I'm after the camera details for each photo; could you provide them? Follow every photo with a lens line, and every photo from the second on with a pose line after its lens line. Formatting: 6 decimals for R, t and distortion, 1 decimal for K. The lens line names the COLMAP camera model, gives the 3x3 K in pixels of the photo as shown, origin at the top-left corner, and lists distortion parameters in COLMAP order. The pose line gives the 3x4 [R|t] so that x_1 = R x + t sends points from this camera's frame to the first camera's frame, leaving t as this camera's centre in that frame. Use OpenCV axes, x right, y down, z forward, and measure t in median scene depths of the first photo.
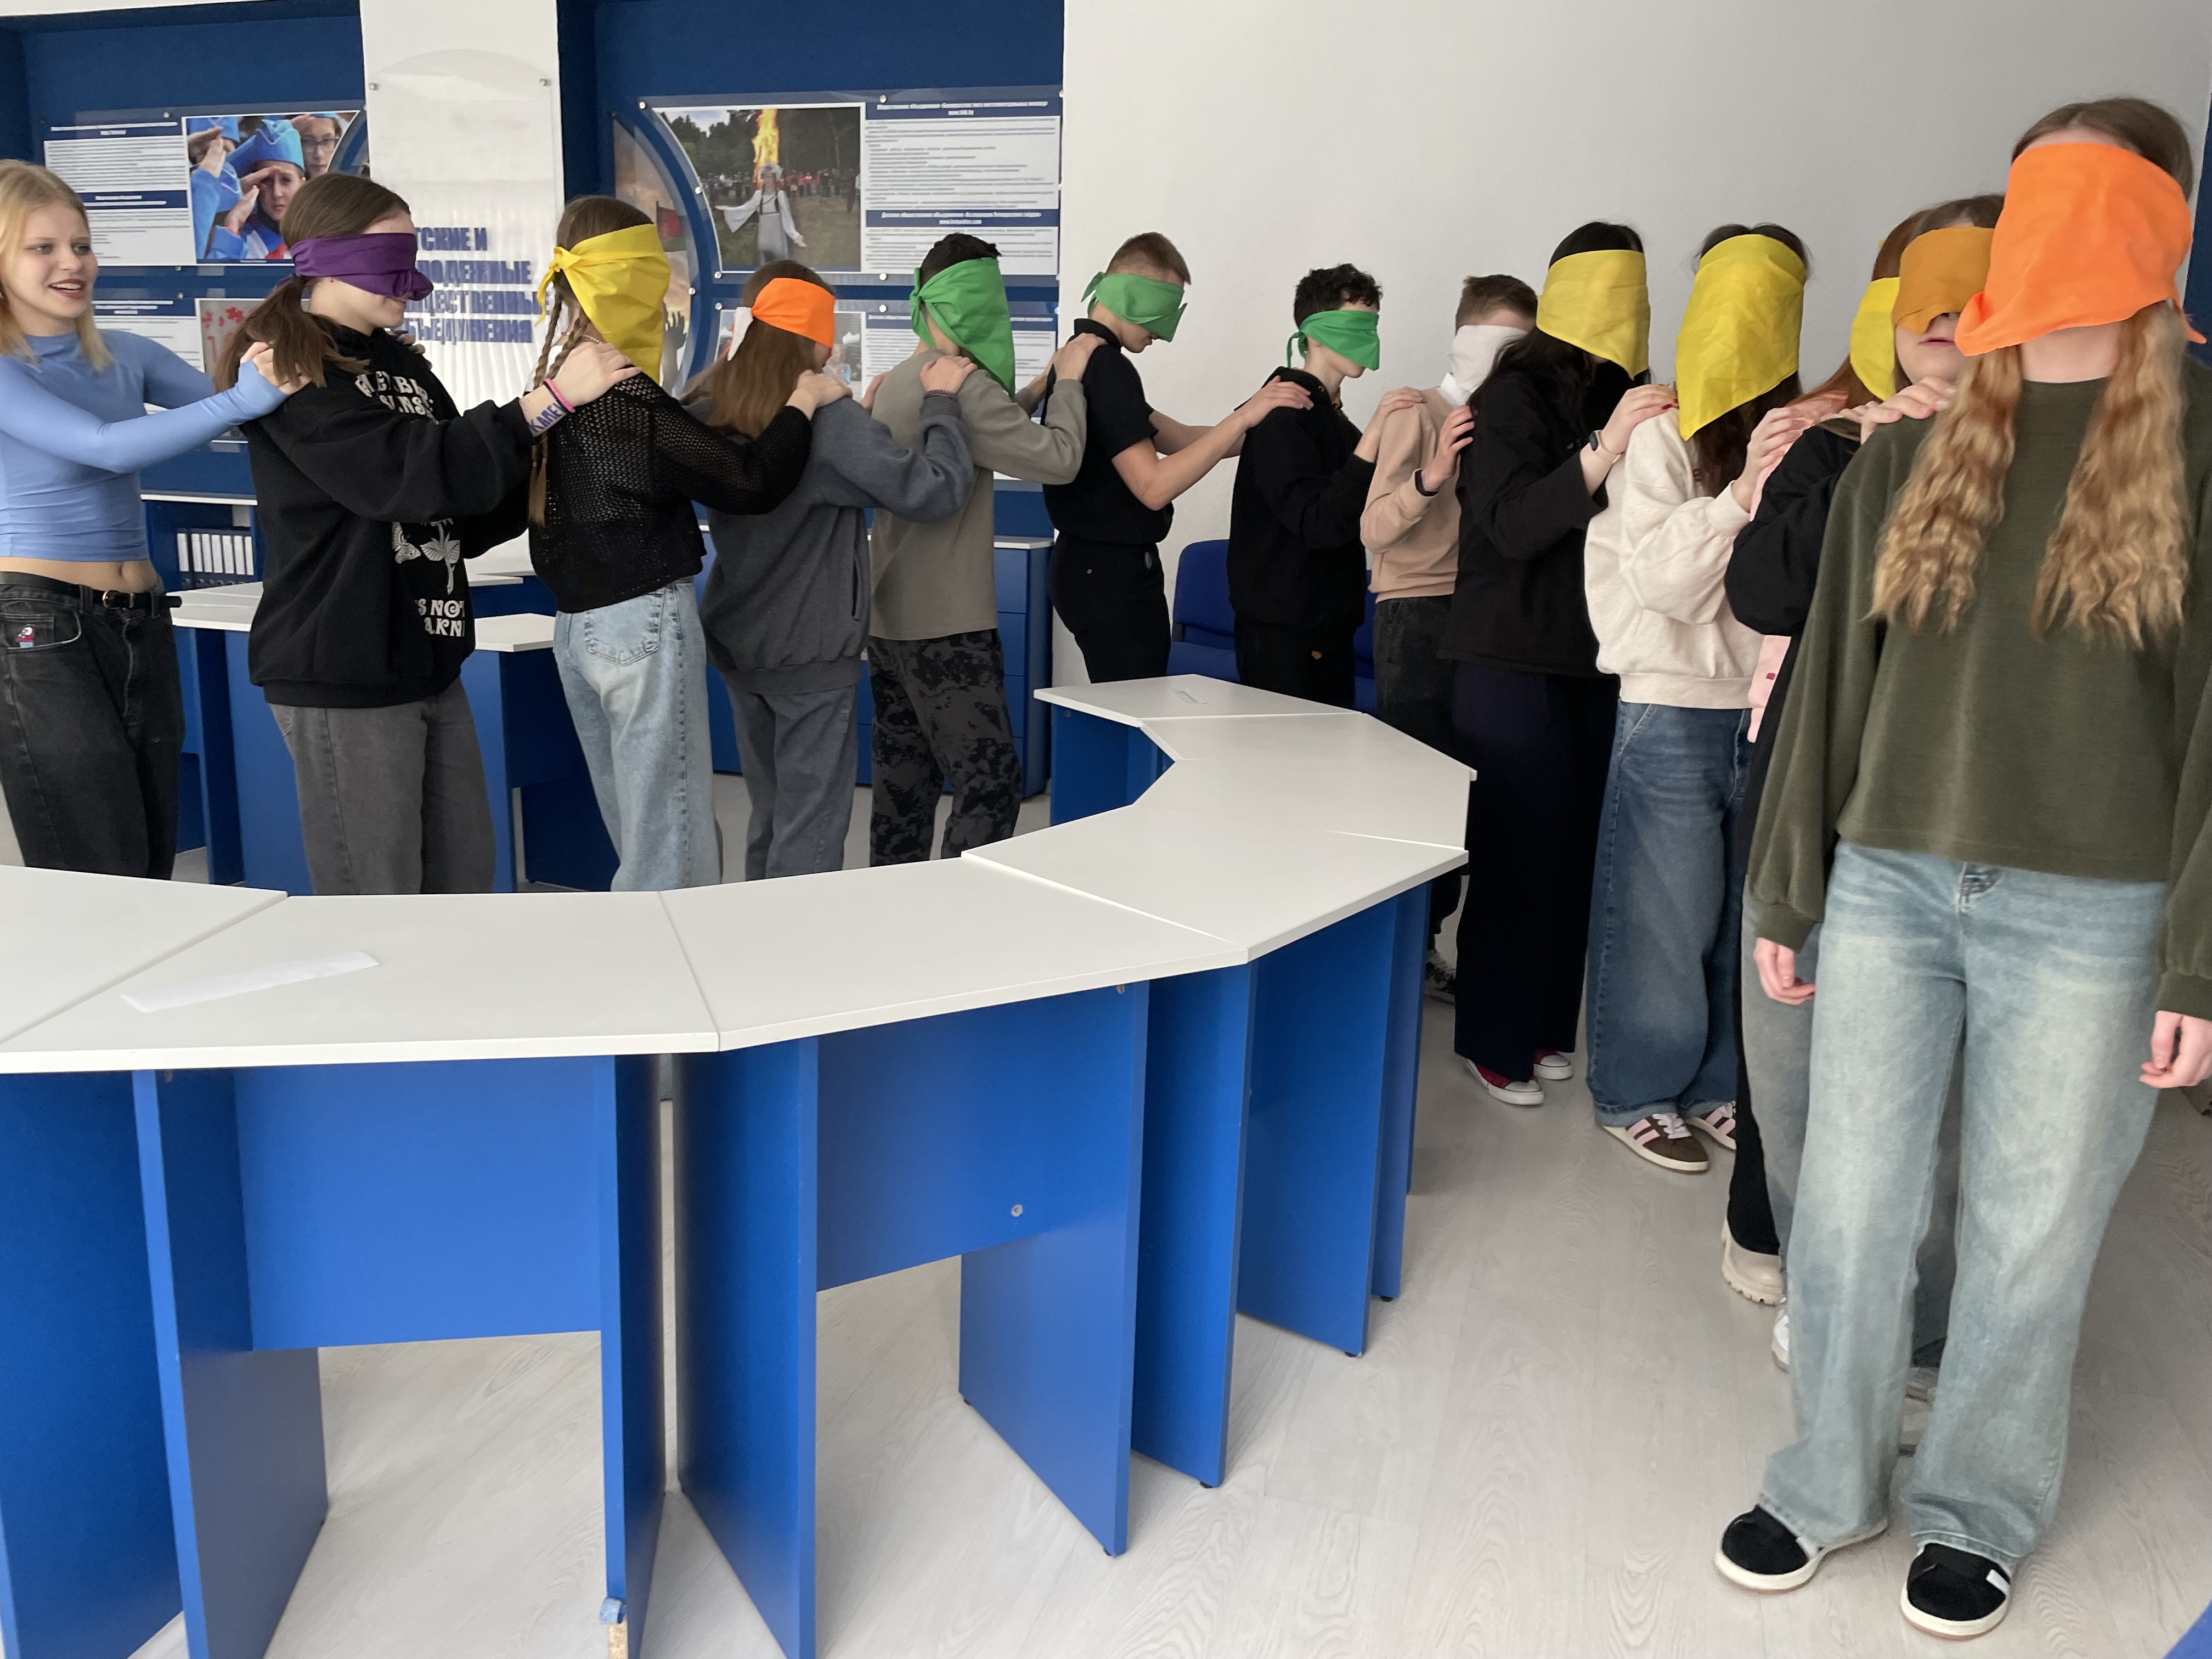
lens RADIAL K [[1676.6, 0, 1106.0], [0, 1676.6, 829.5], [0, 0, 1]] dist [0.076519, -0.120842]
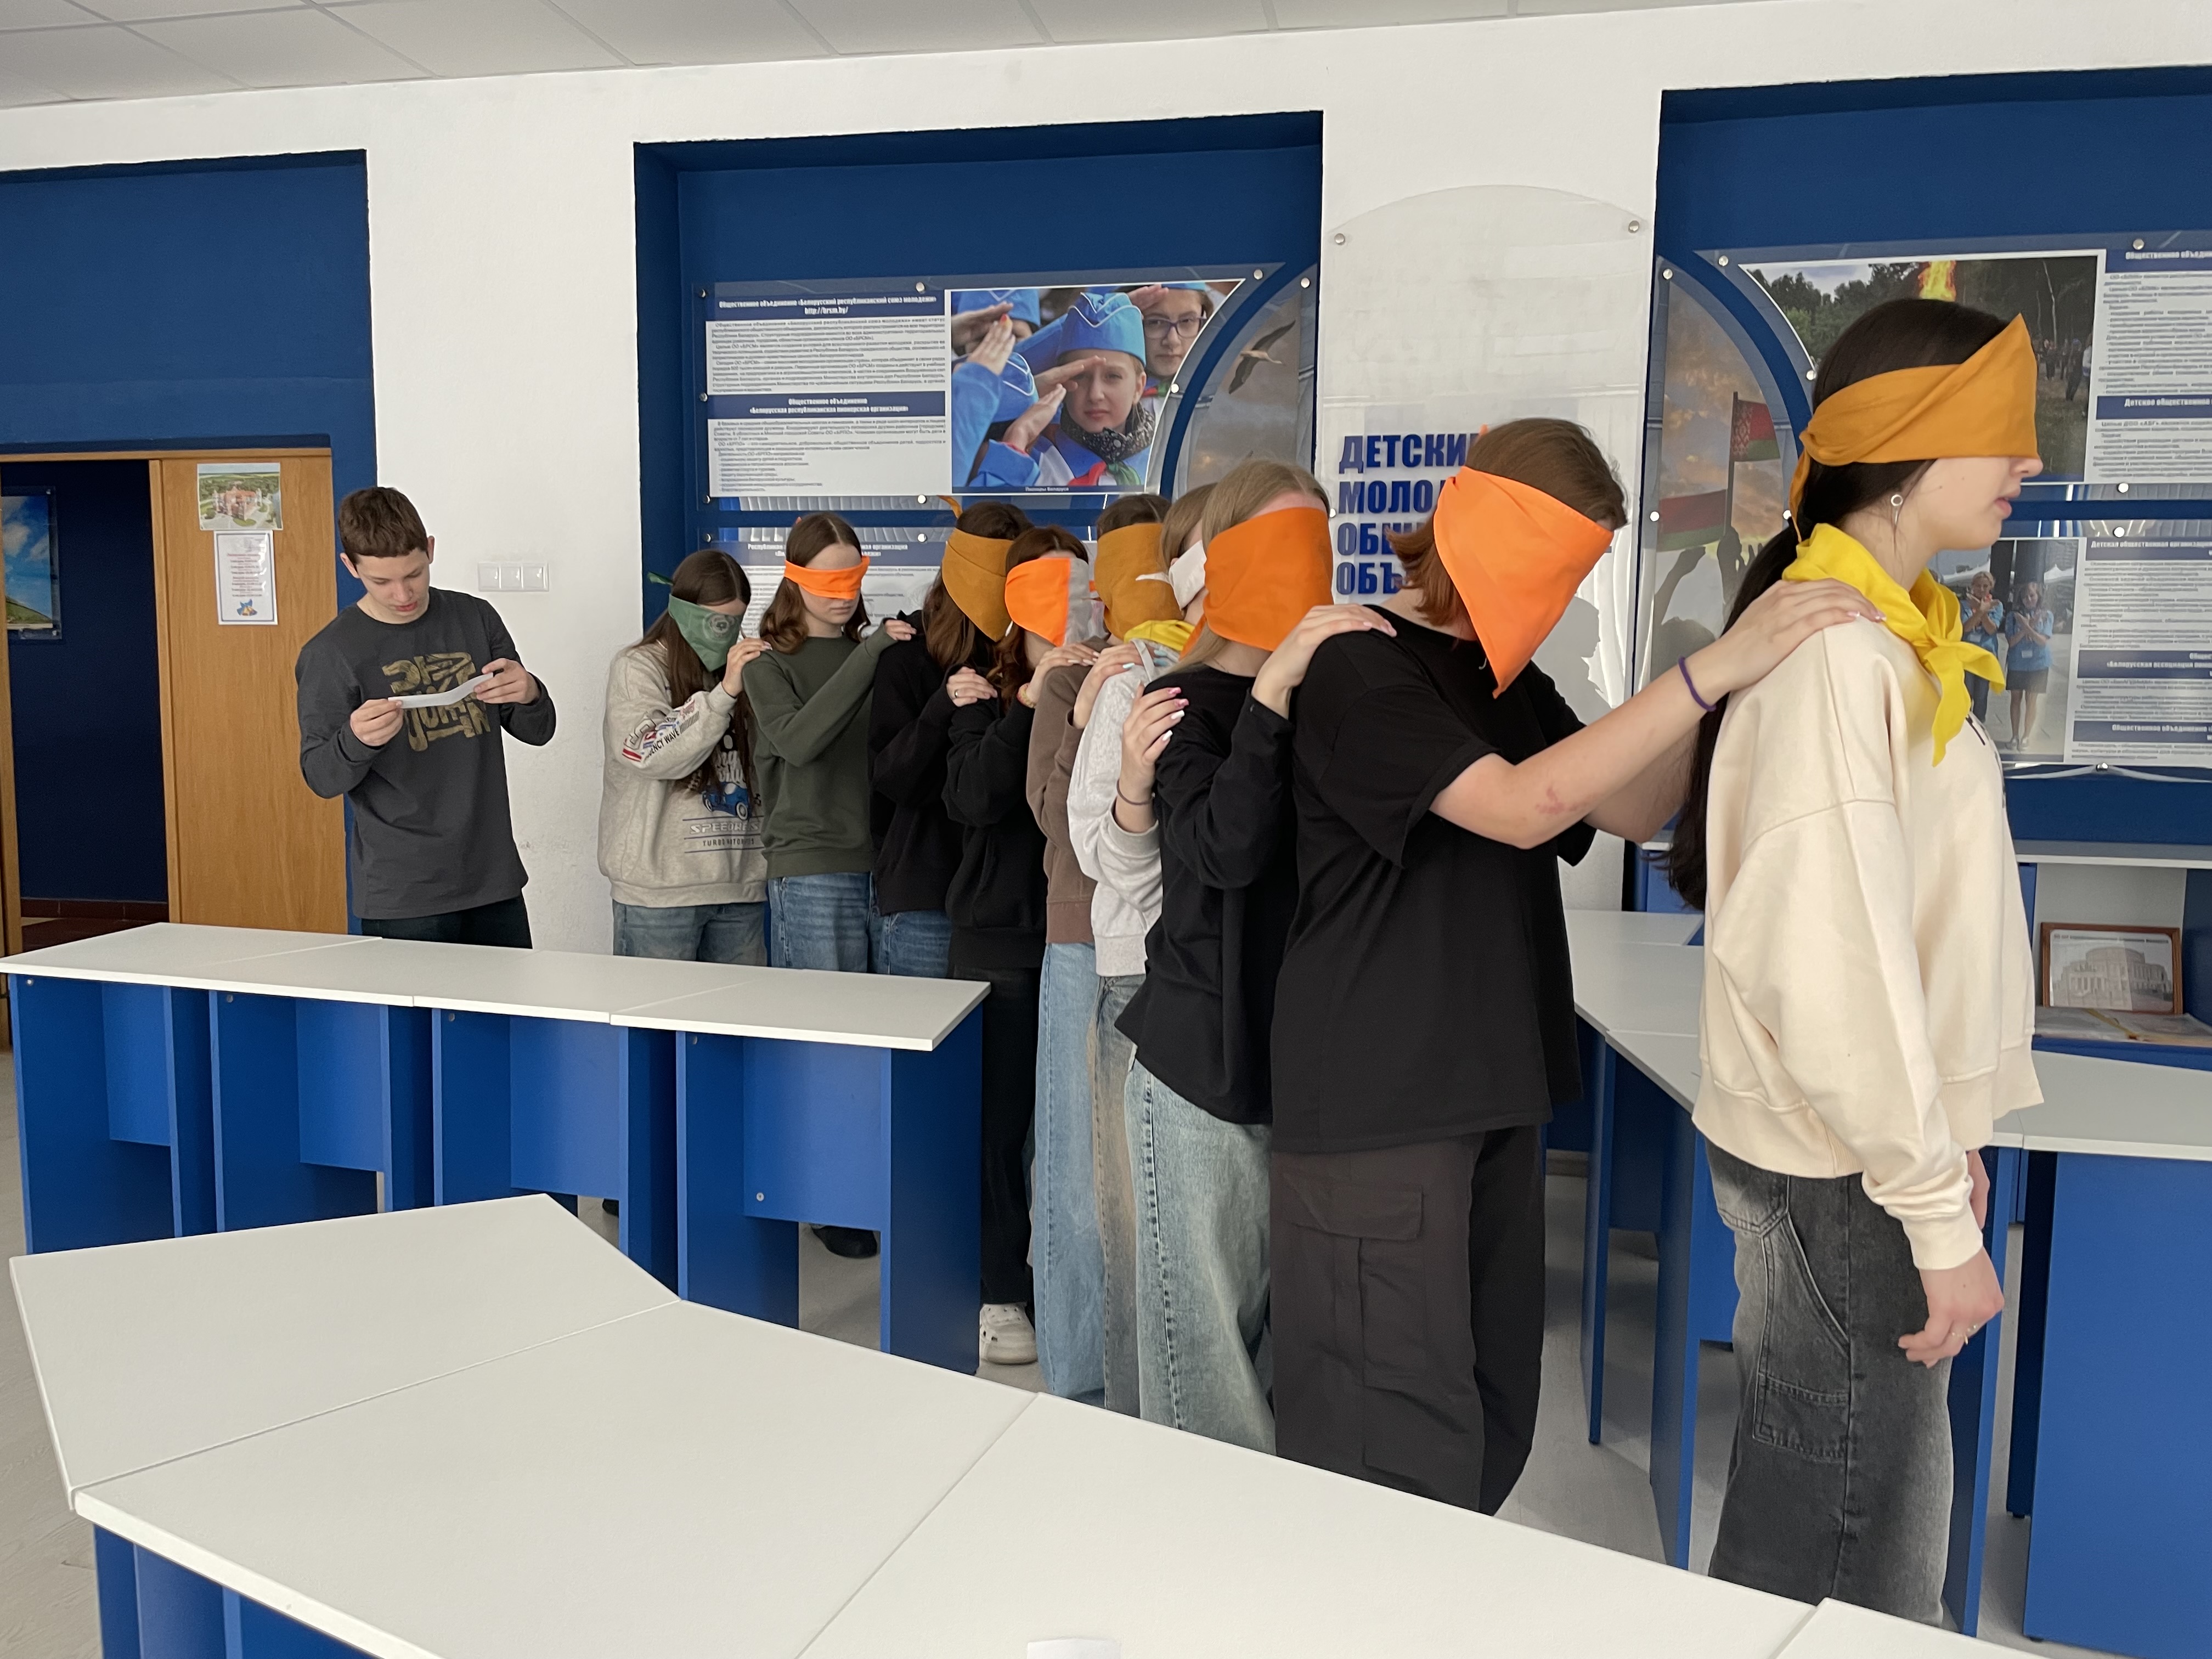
lens RADIAL K [[1664.7, 0, 1106.0], [0, 1664.7, 829.5], [0, 0, 1]] dist [0.070161, -0.090391]
pose [[0.995670, -0.031922, 0.087301, -0.558415], [0.042540, 0.991544, -0.122603, -0.110762], [-0.082649, 0.125786, 0.988609, 0.336484]]
